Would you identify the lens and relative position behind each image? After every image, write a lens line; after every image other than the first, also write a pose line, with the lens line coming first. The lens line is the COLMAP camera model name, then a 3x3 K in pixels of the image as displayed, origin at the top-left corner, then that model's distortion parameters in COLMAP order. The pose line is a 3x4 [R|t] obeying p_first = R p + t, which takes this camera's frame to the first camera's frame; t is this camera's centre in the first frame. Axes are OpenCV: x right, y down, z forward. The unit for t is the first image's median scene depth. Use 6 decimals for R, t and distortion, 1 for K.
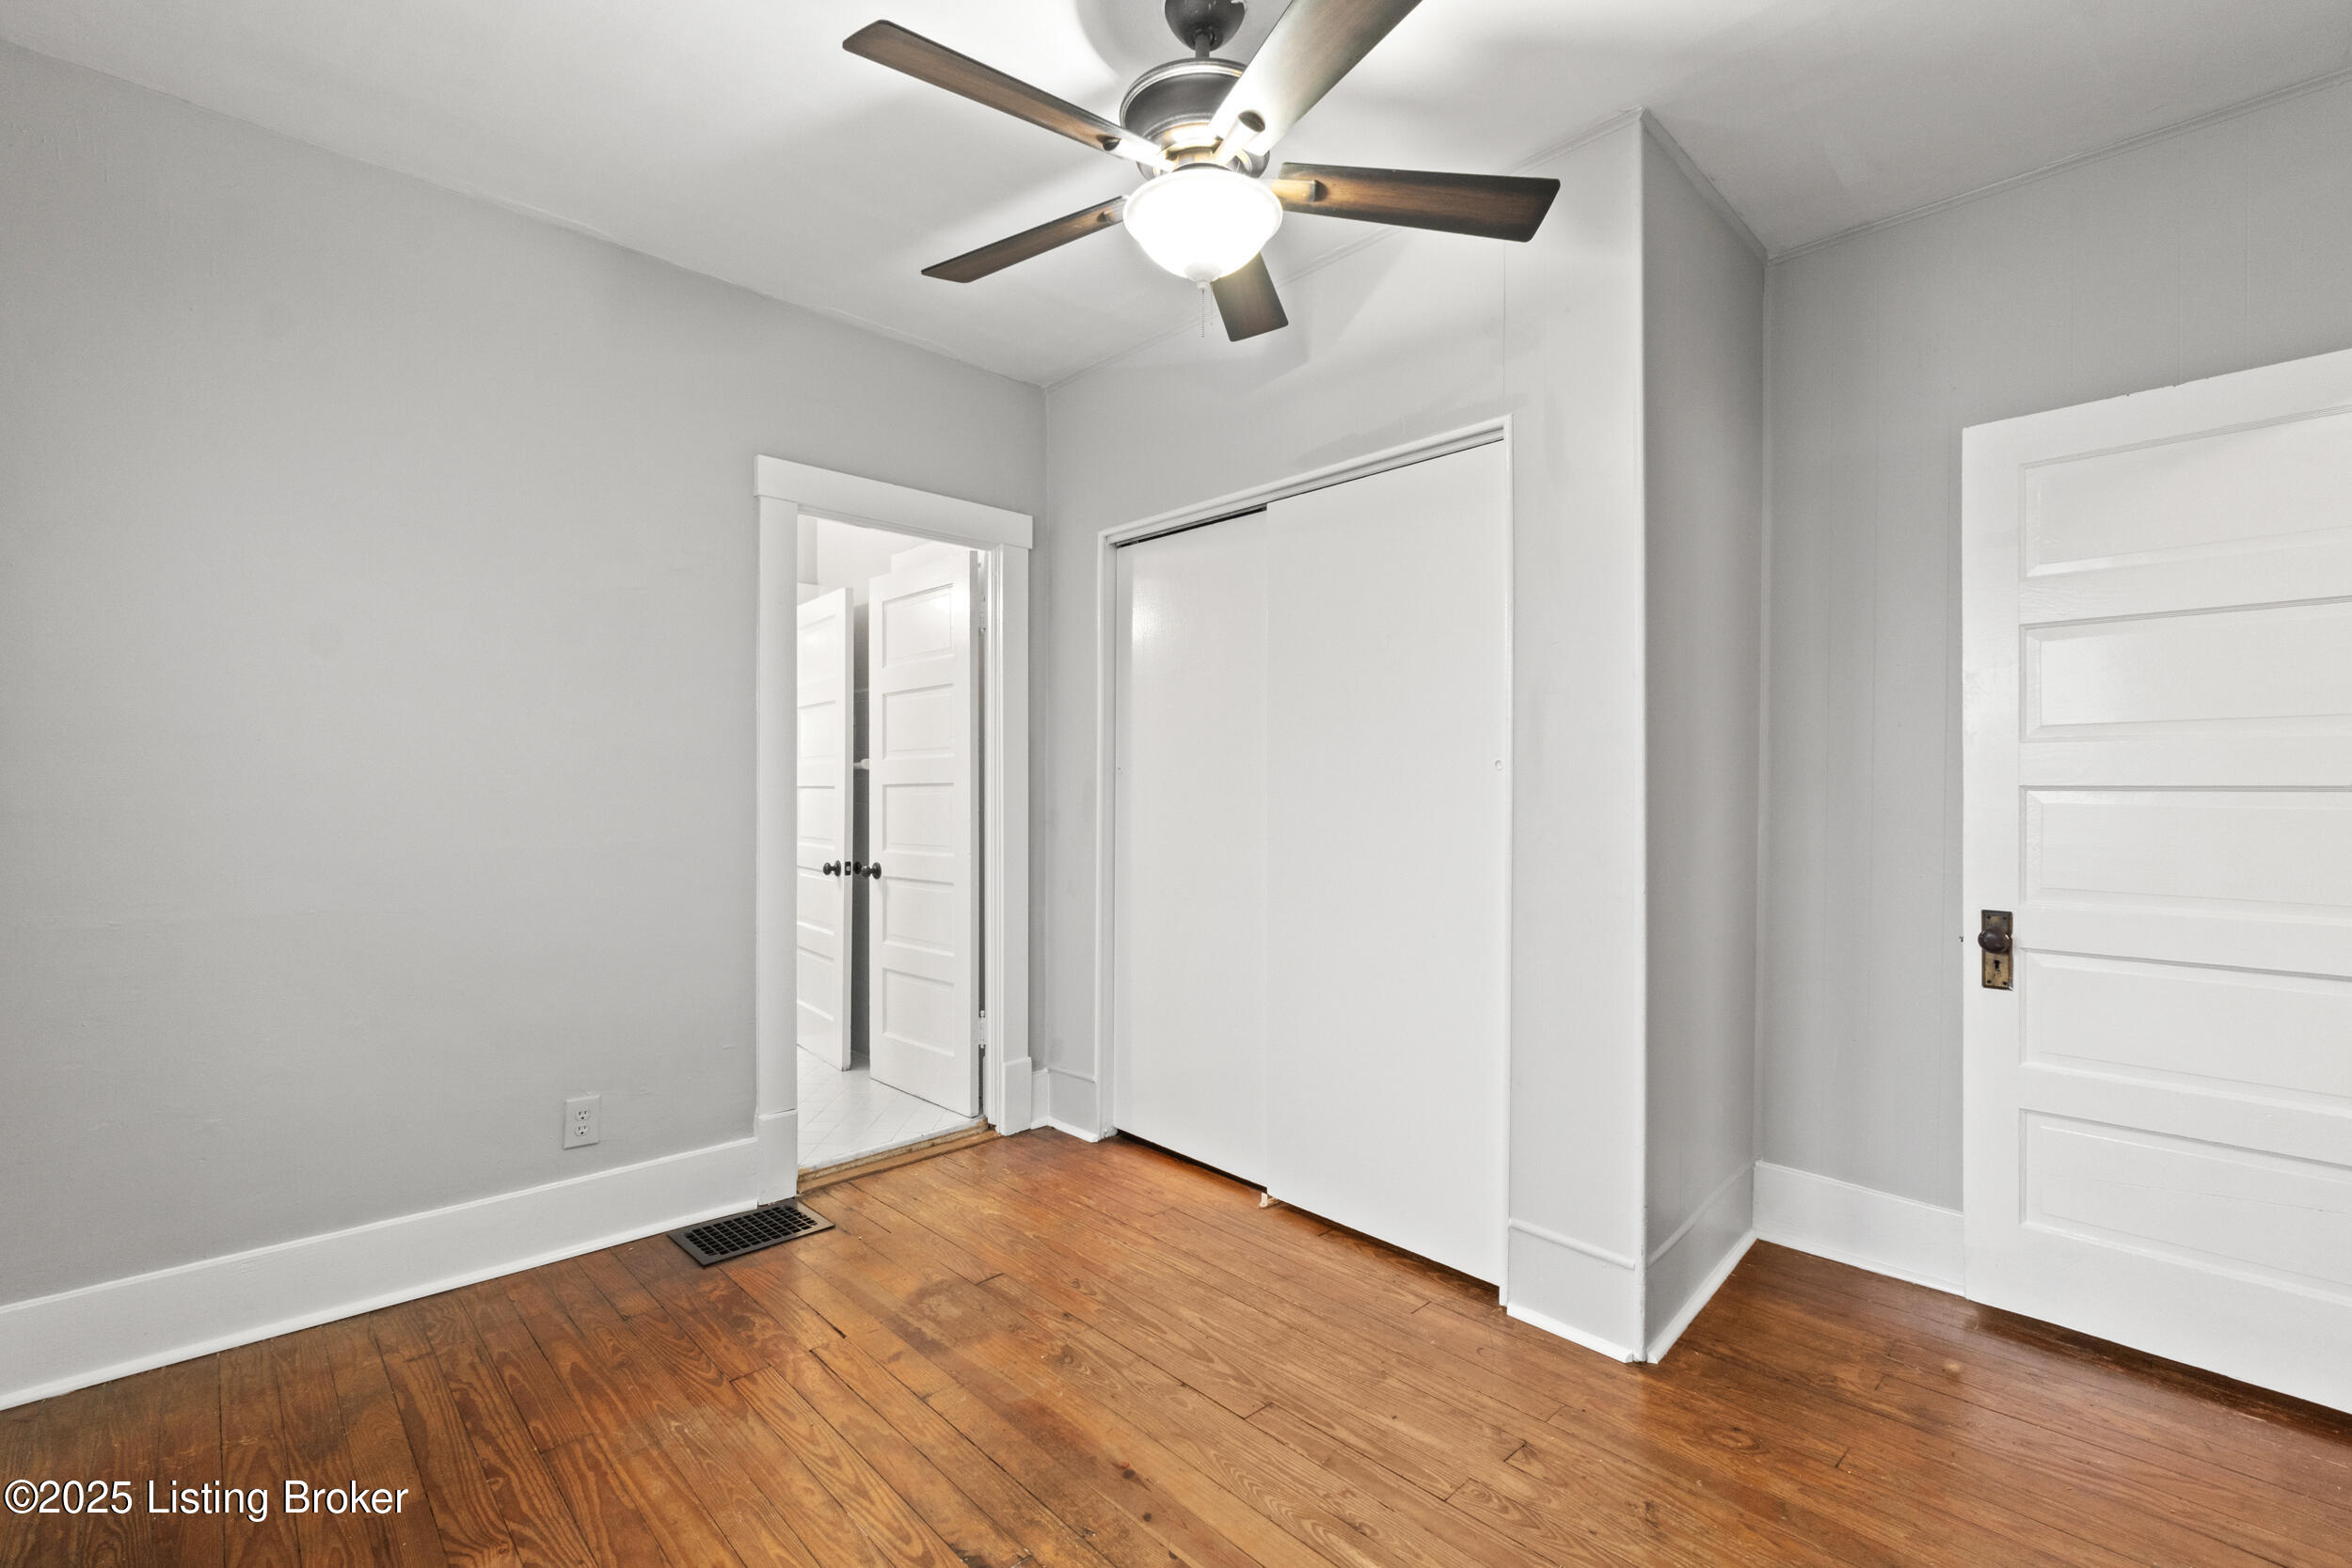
lens RADIAL K [[1029.7, 0, 1167.8], [0, 1029.7, 793.2], [0, 0, 1]] dist [-0.012499, 0.000761]
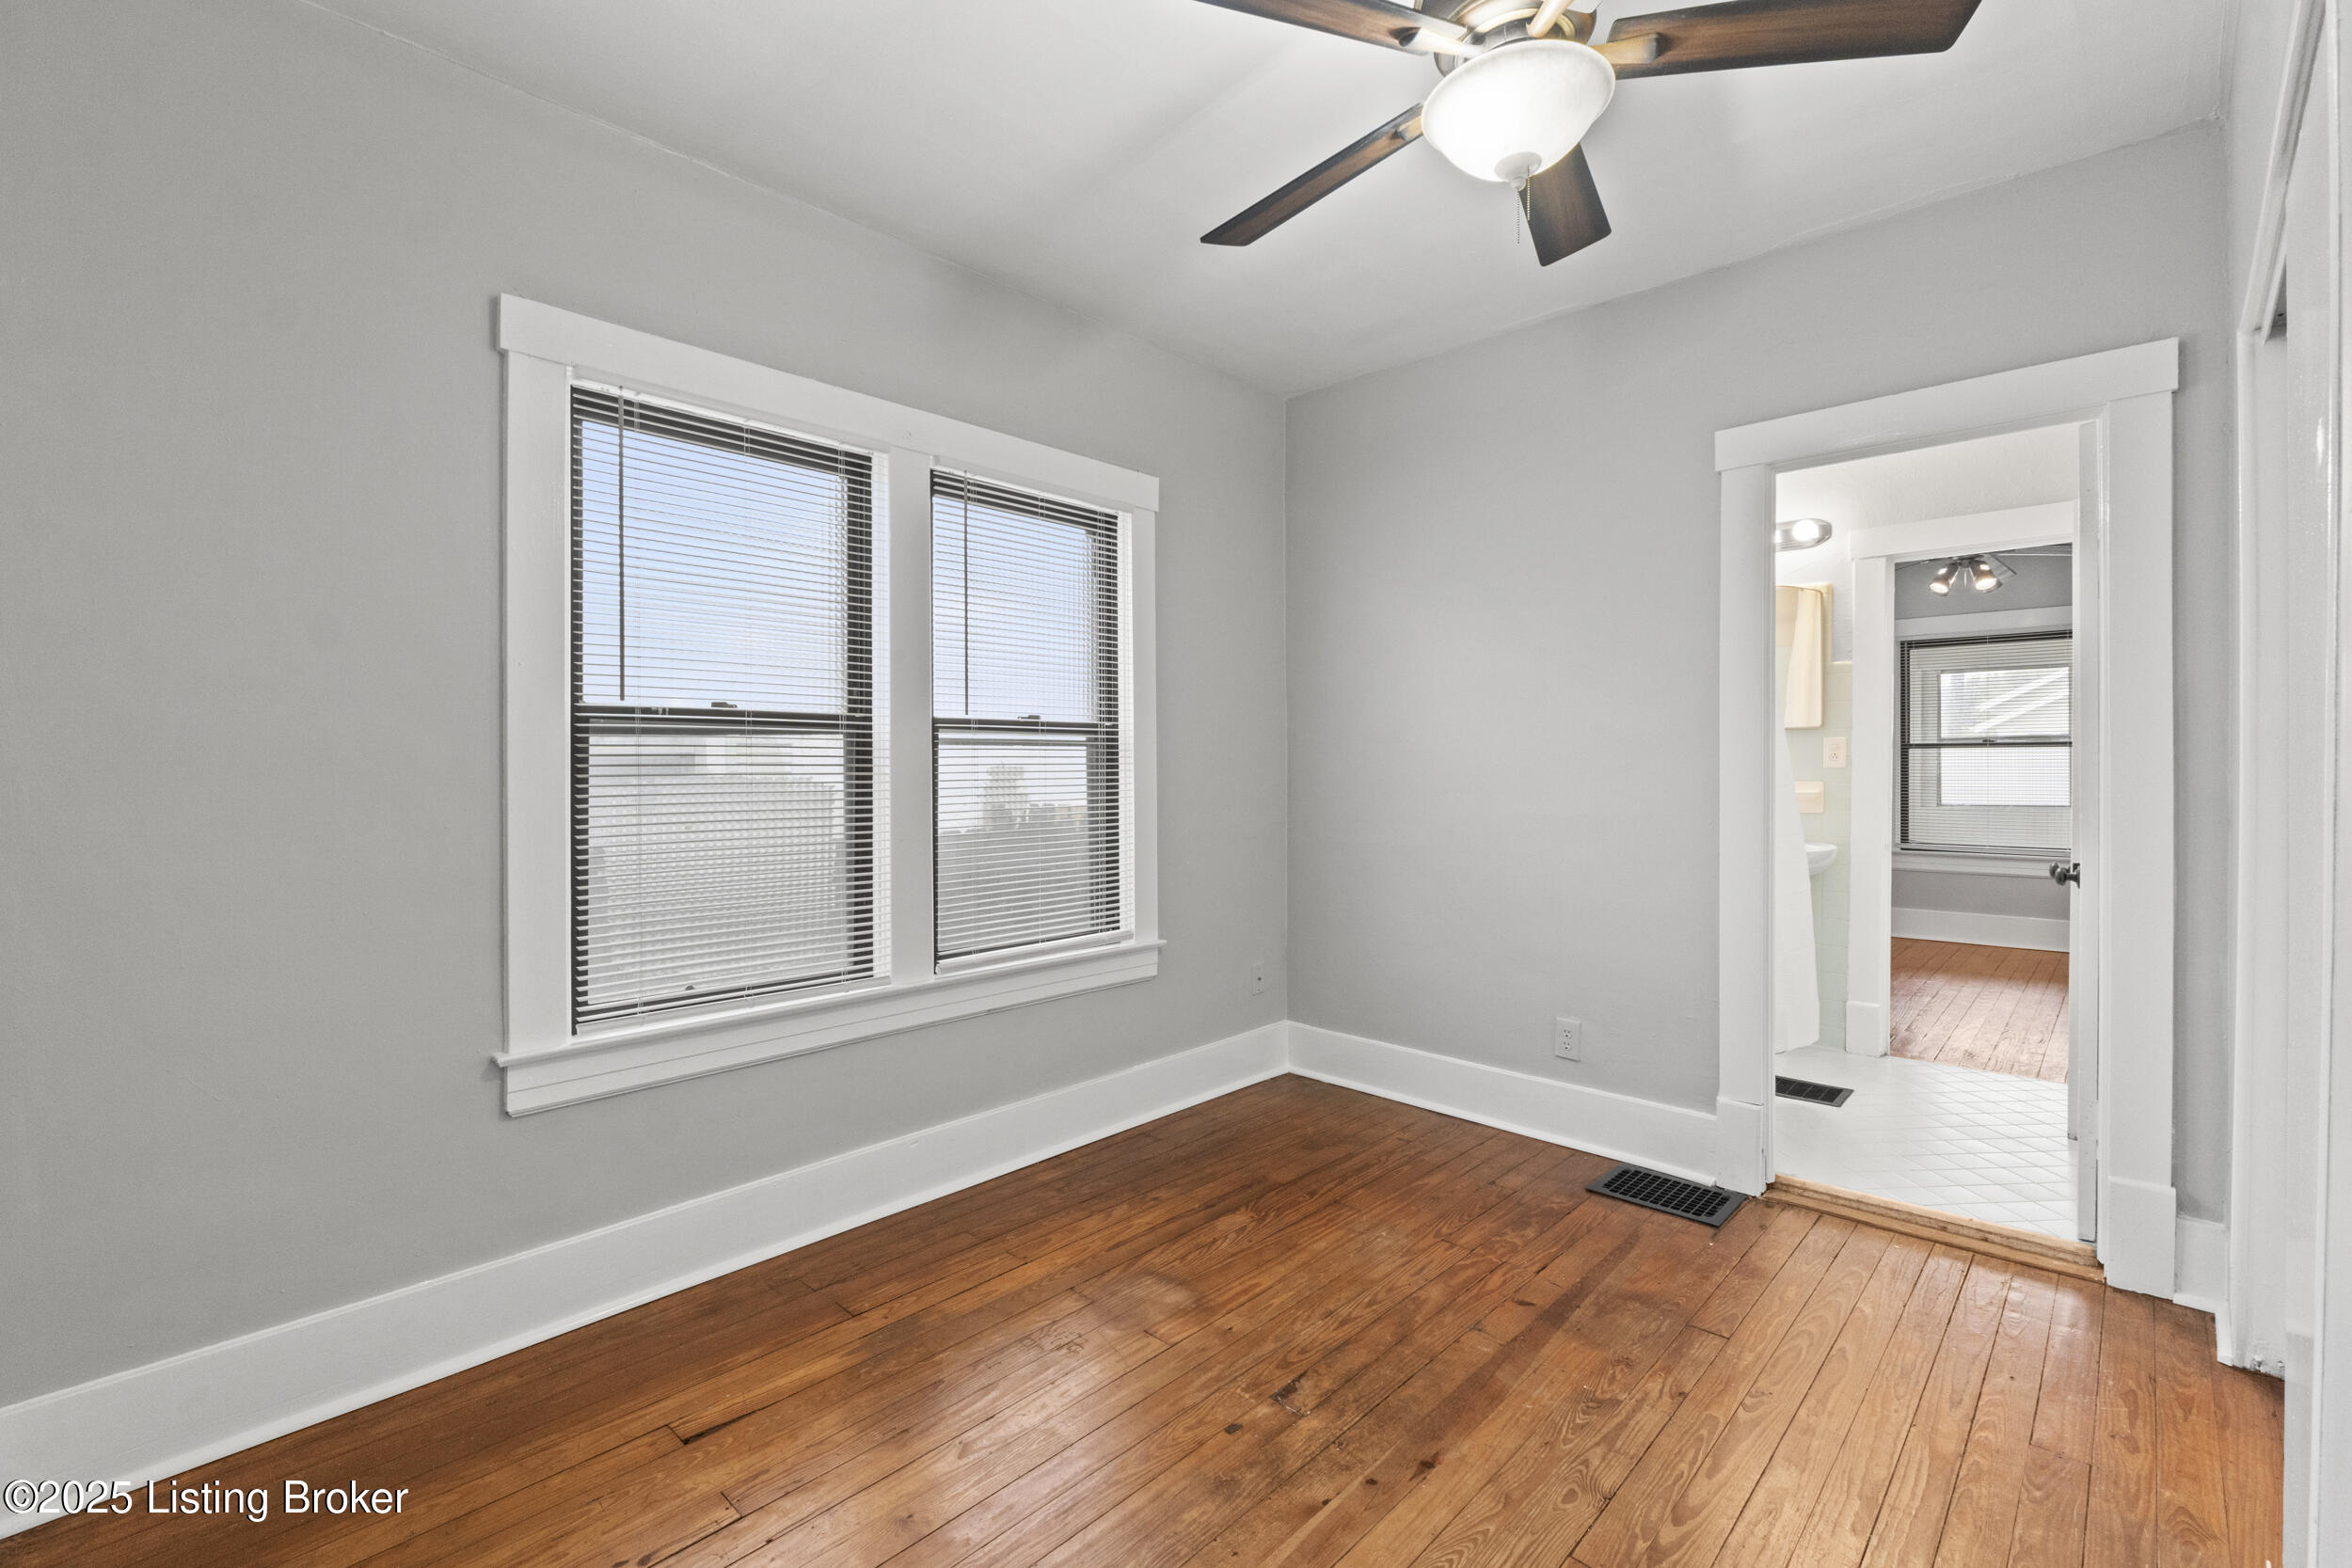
lens RADIAL K [[1029.7, 0, 1199.4], [0, 1029.7, 779.3], [0, 0, 1]] dist [-0.012499, 0.000761]
pose [[0.051595, 0.012671, -0.998588, 0.652305], [-0.005228, 0.999909, 0.012418, -0.002987], [0.998654, 0.004580, 0.051656, 0.513767]]
